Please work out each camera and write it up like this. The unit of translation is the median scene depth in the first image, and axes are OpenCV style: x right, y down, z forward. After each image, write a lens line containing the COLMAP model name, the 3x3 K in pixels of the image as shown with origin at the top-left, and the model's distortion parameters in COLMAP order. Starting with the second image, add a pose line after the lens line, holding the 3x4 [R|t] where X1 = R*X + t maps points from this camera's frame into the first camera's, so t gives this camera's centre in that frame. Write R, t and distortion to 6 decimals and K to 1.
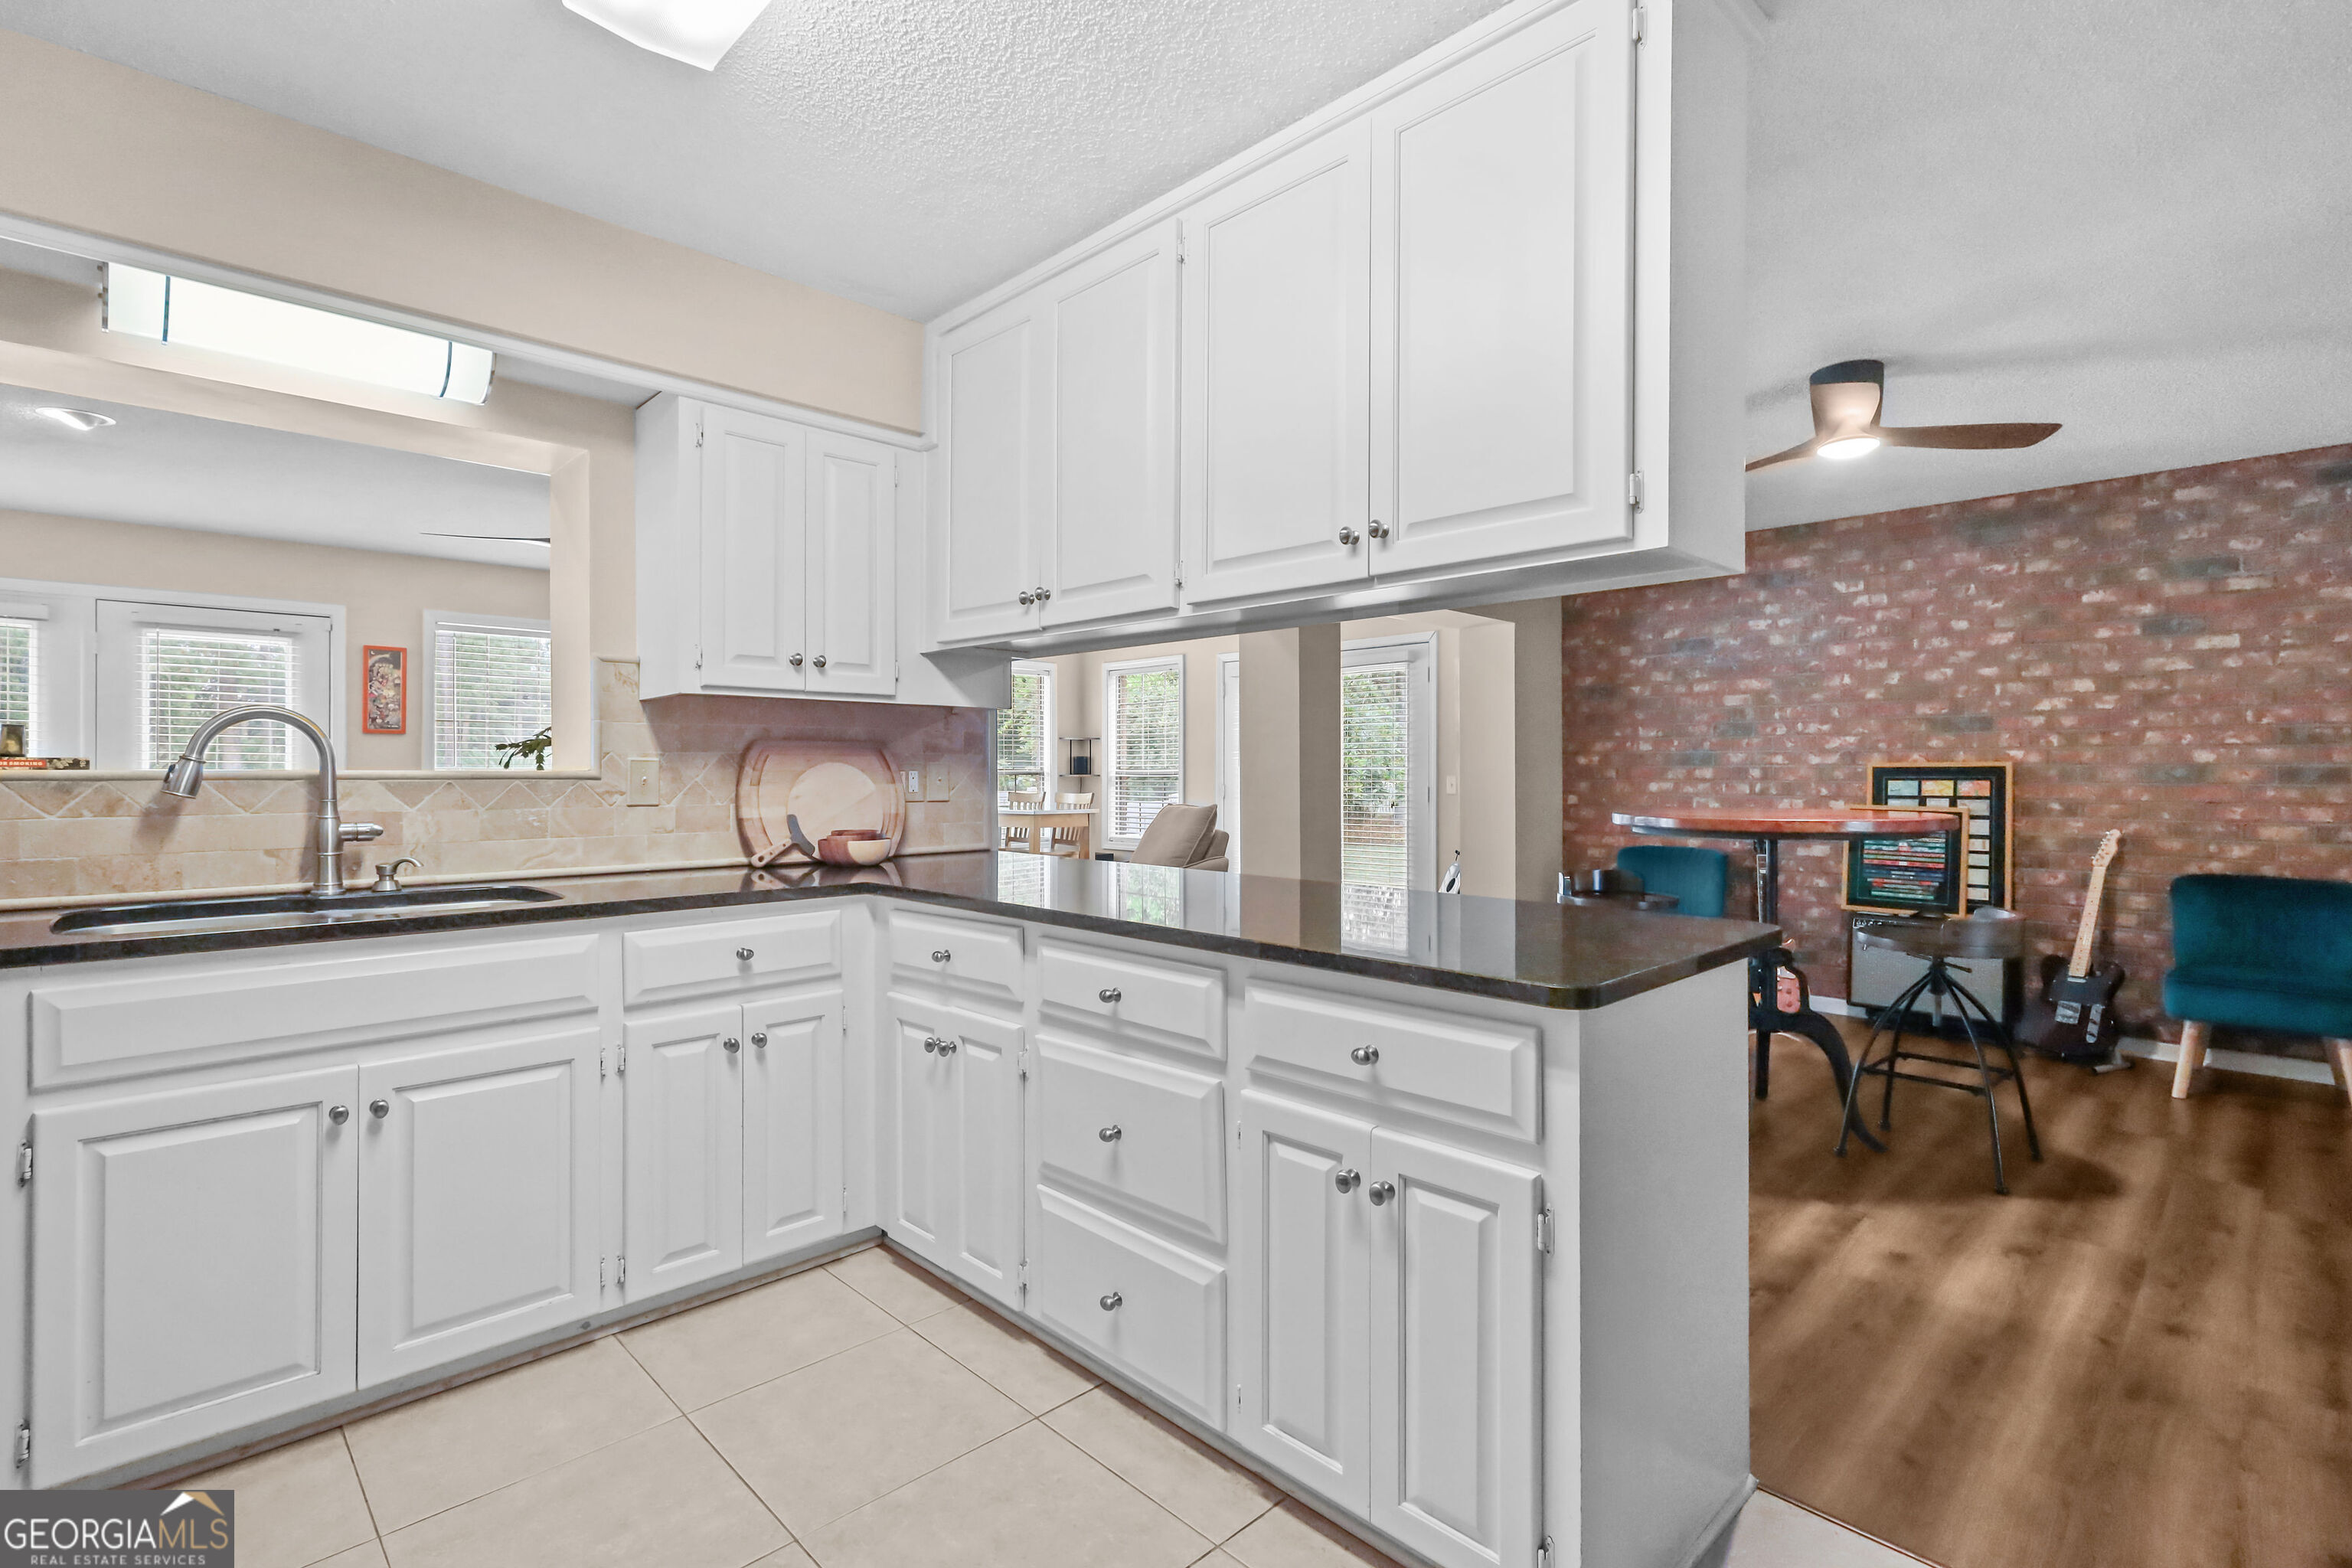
lens RADIAL K [[1098.6, 0, 1181.7], [0, 1098.6, 766.6], [0, 0, 1]] dist [0.002460, -0.000184]
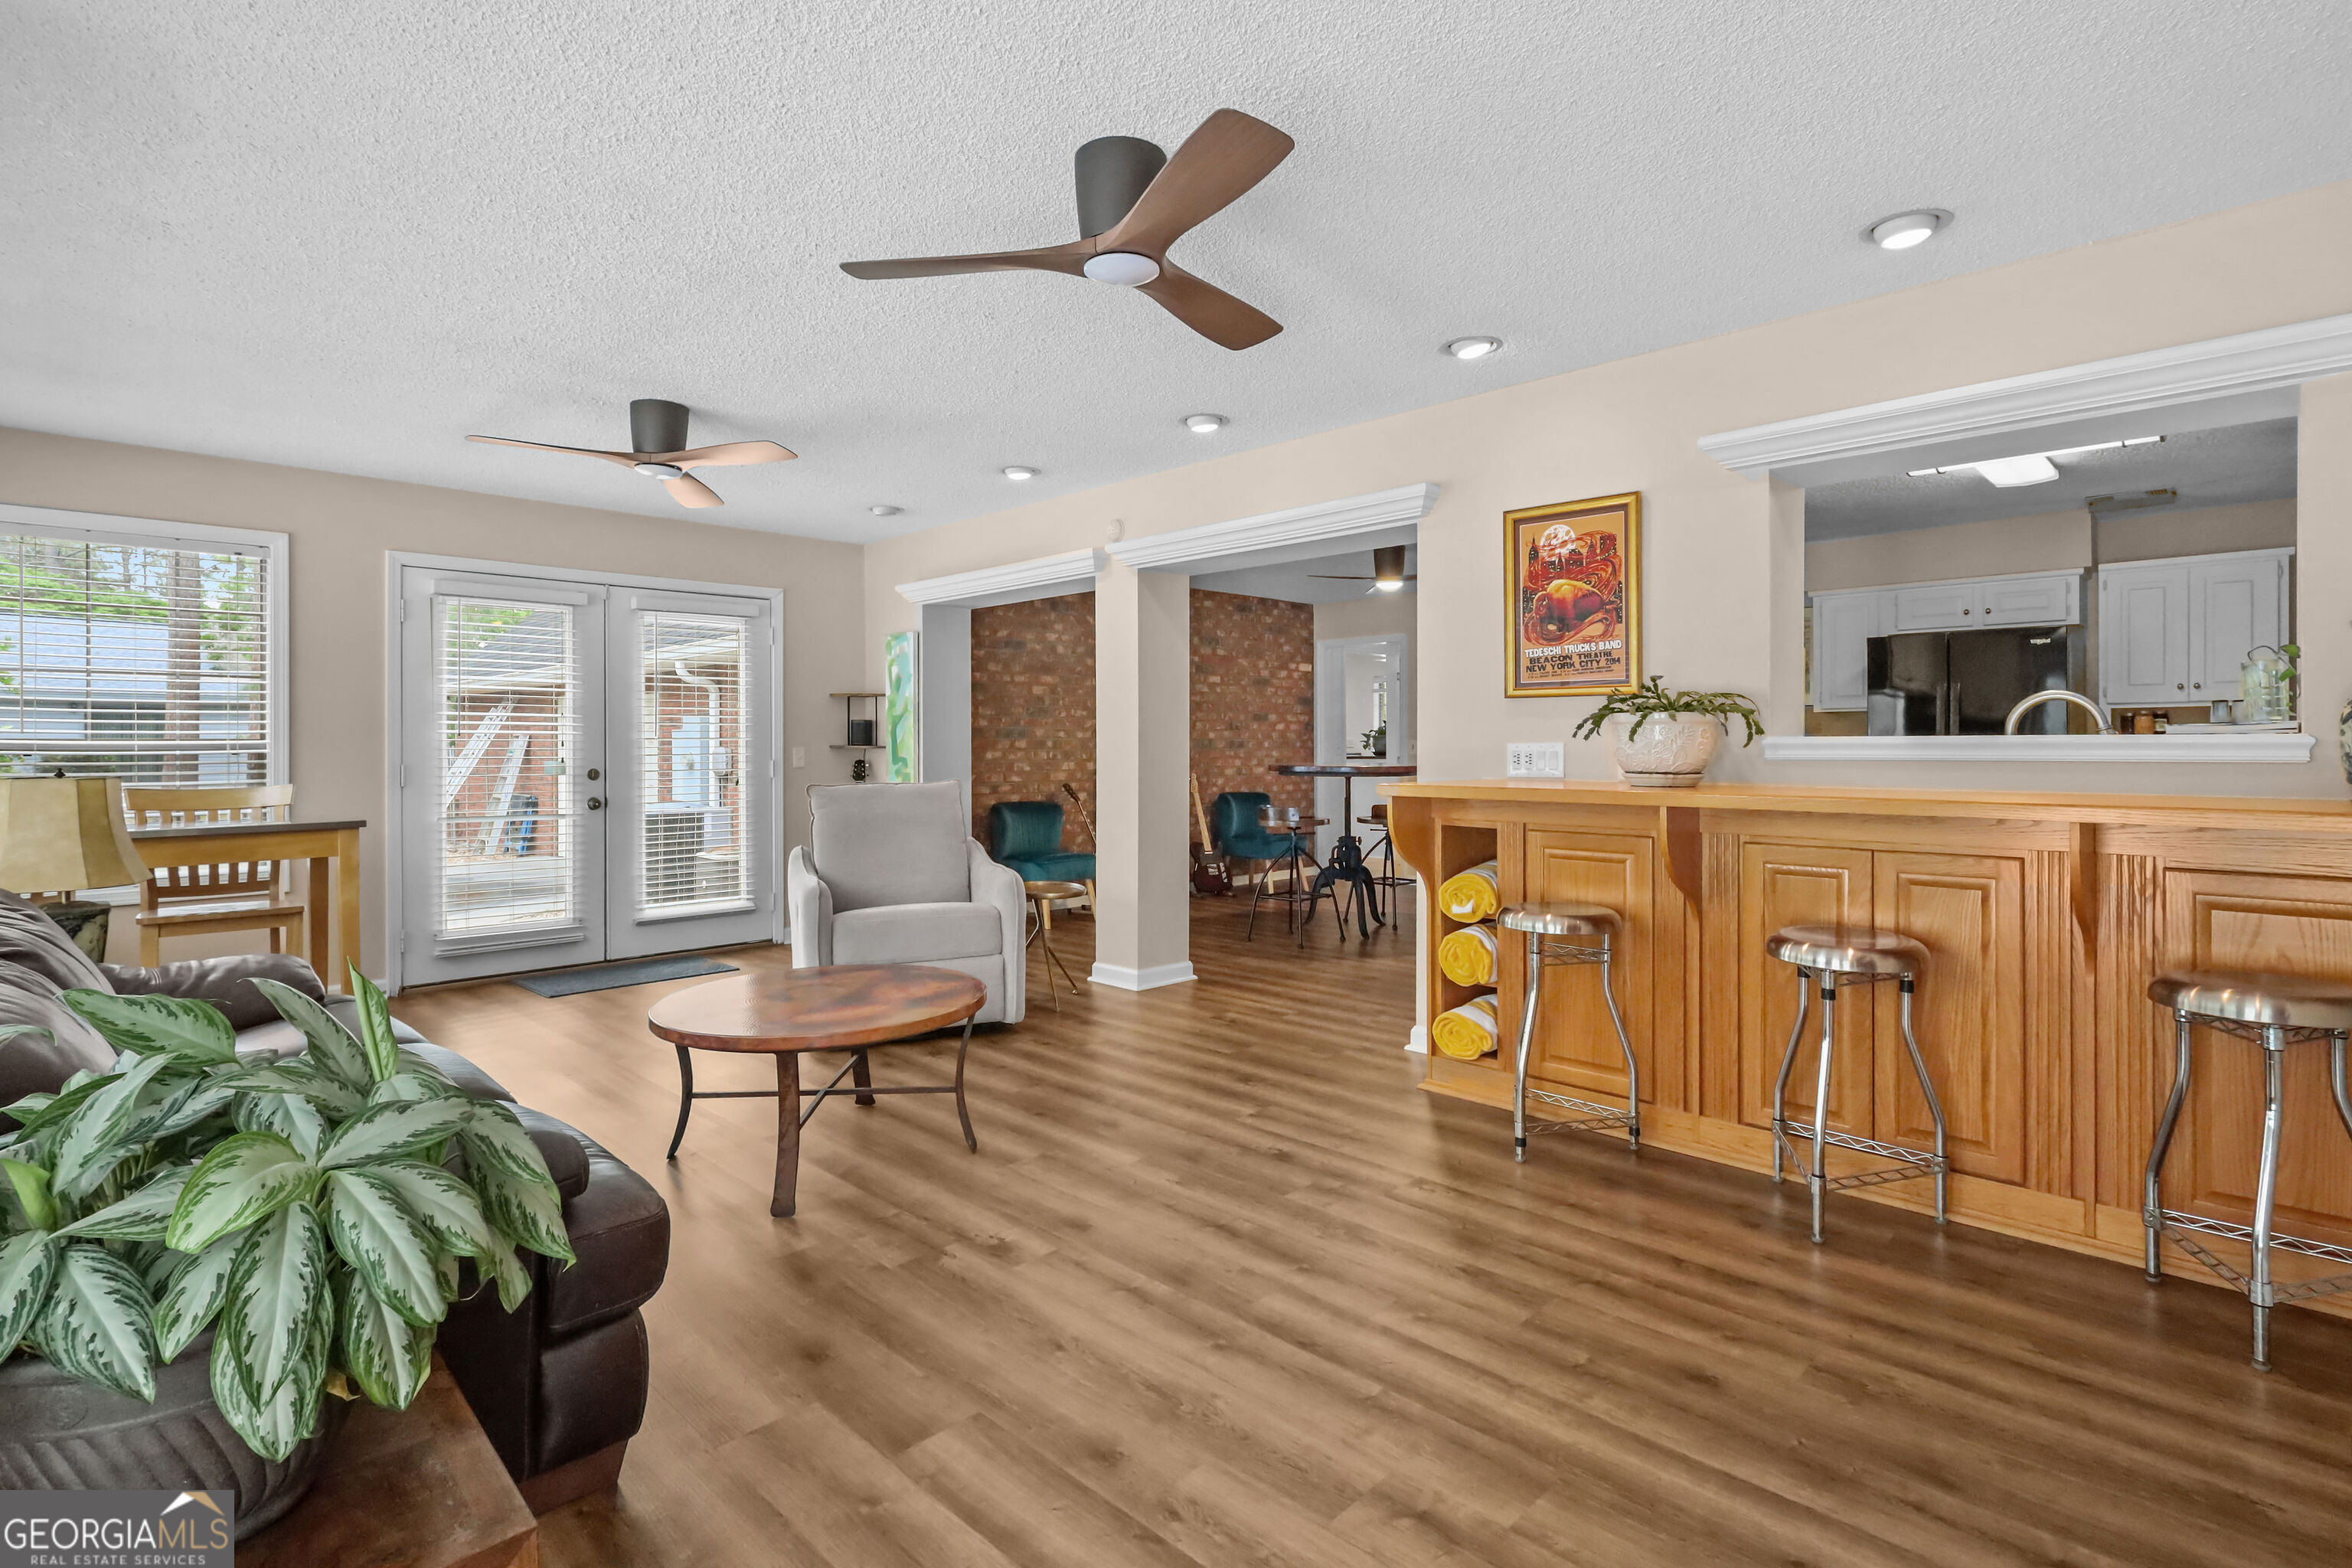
lens RADIAL K [[1098.6, 0, 1190.4], [0, 1098.6, 746.5], [0, 0, 1]] dist [0.002460, -0.000184]
pose [[-0.005604, 0.001507, 0.999983, -1.015691], [0.000211, 0.999999, -0.001506, 0.013367], [-0.999984, 0.000202, -0.005604, 0.985517]]
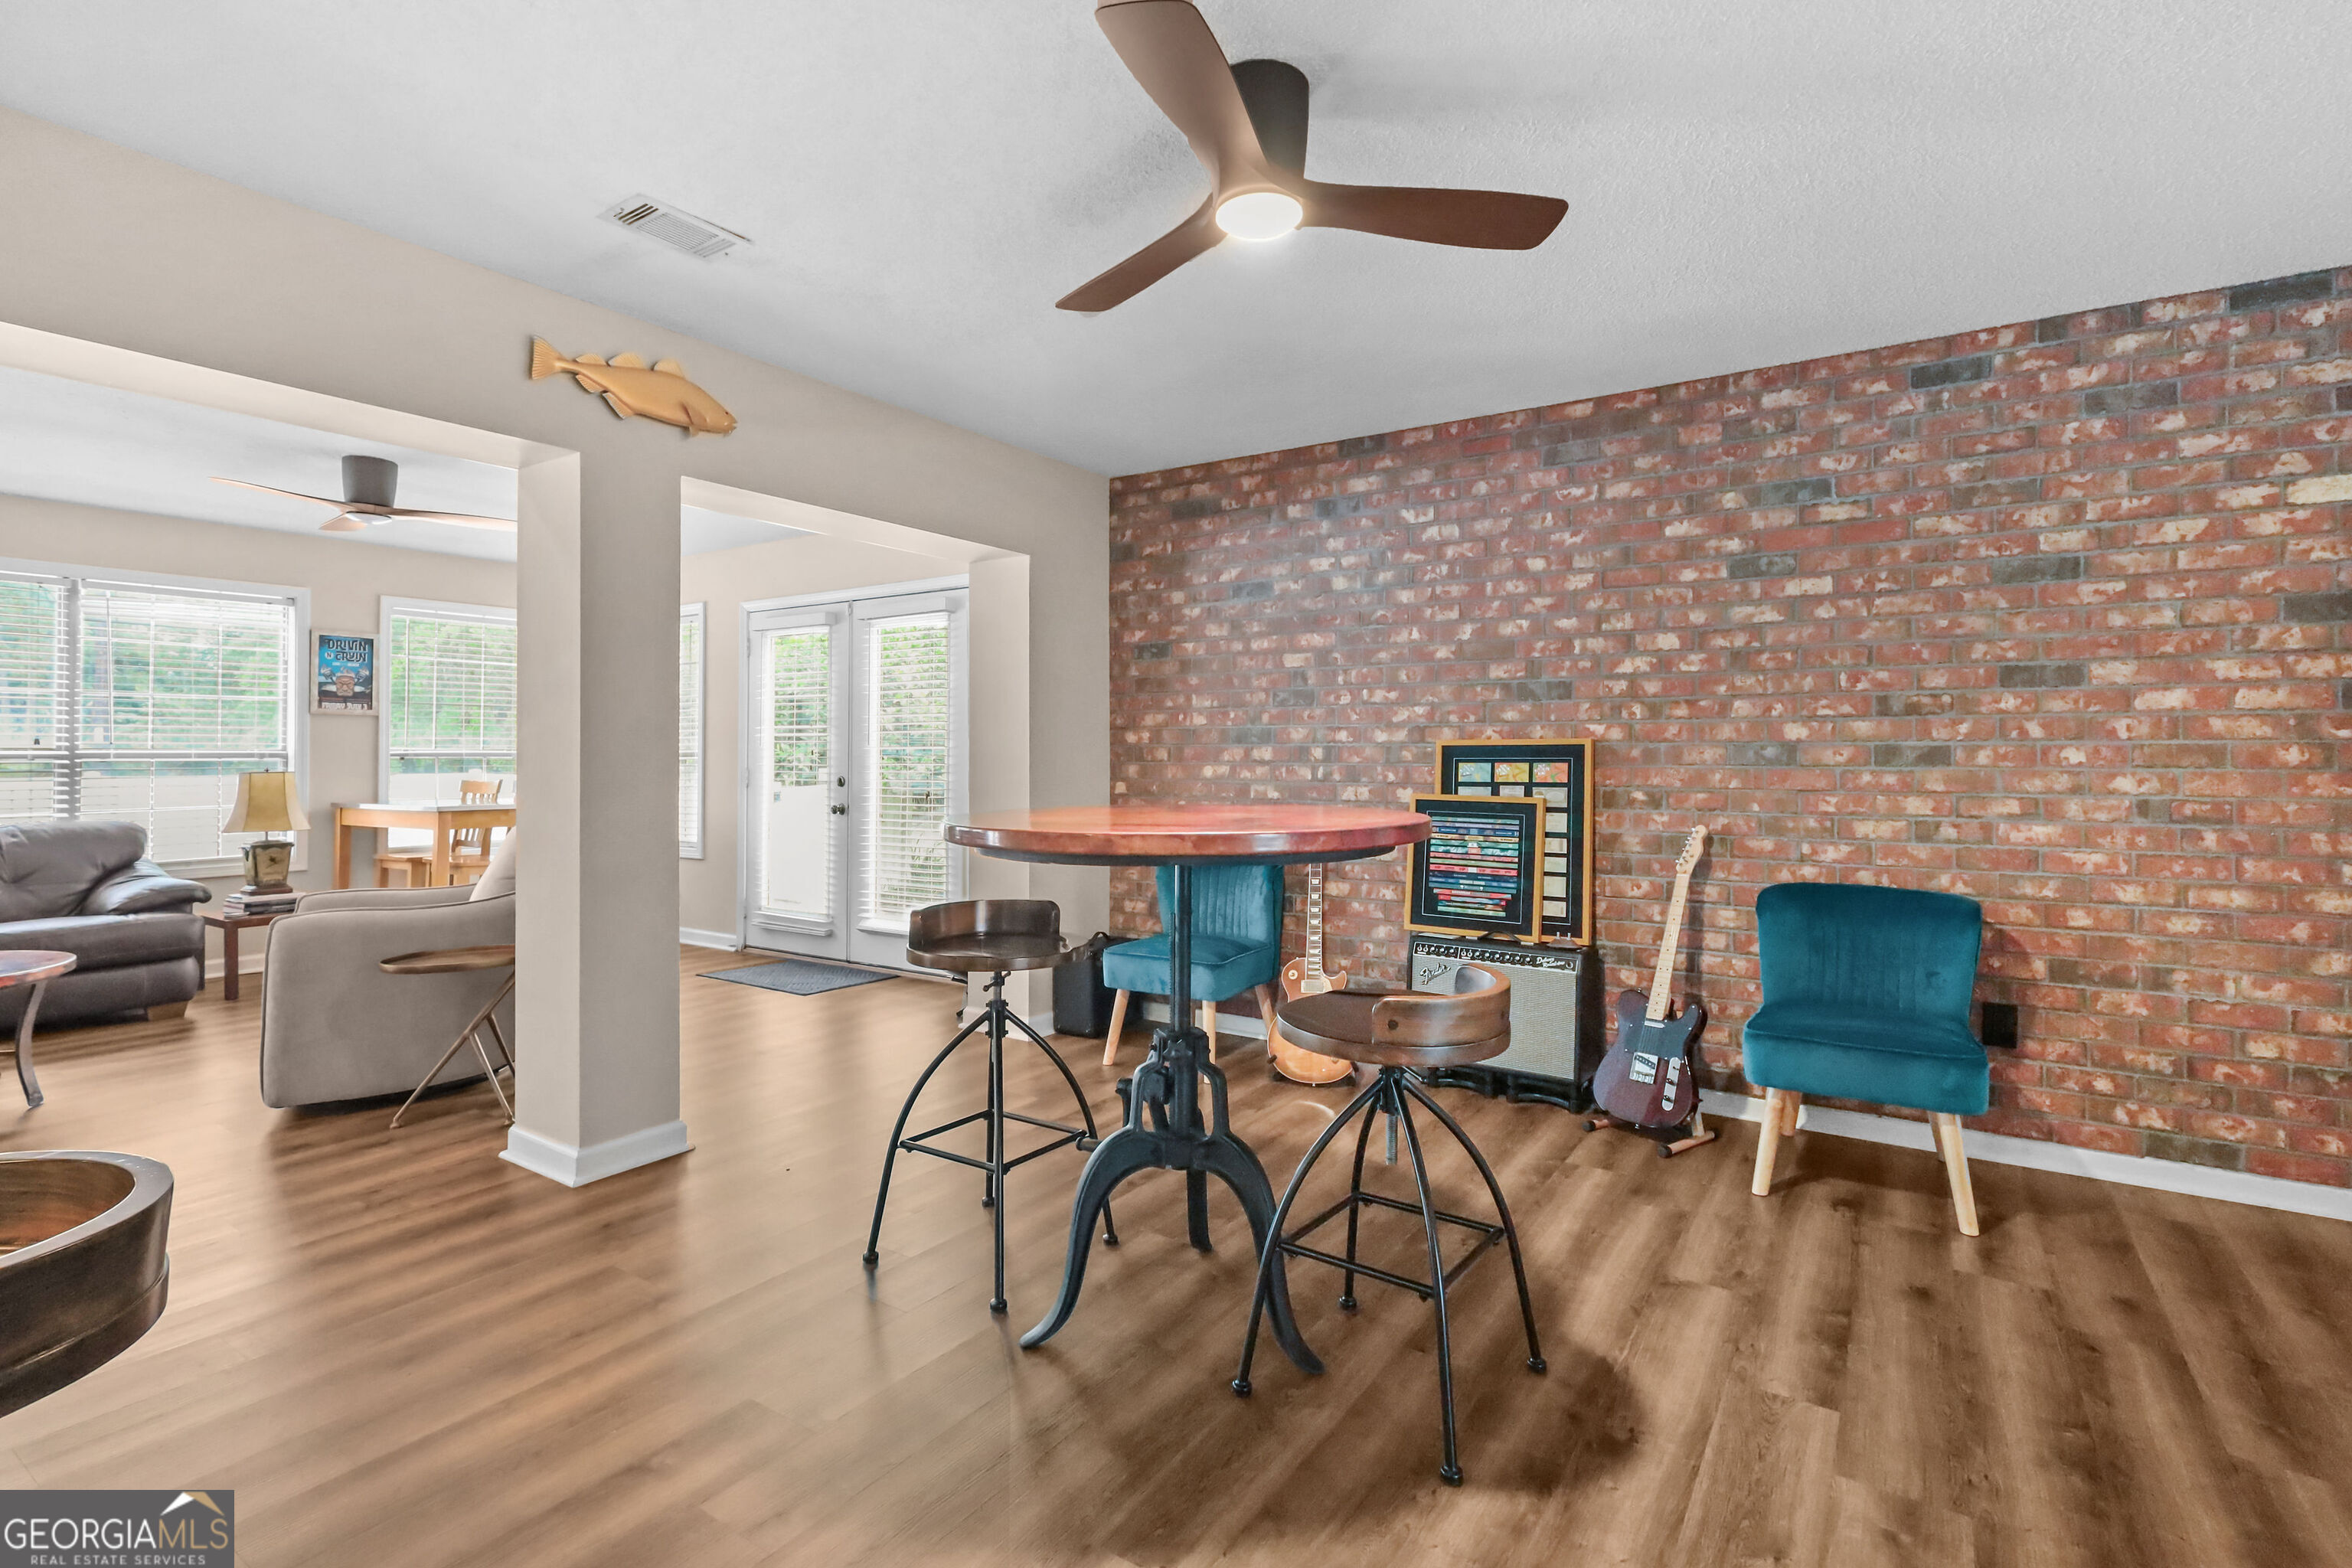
lens RADIAL K [[1098.6, 0, 1194.2], [0, 1098.6, 734.2], [0, 0, 1]] dist [0.002460, -0.000184]
pose [[0.977671, 0.003412, 0.210114, 0.322520], [-0.000688, 0.999915, -0.013034, 0.002936], [-0.210140, 0.012598, 0.977590, 0.302635]]
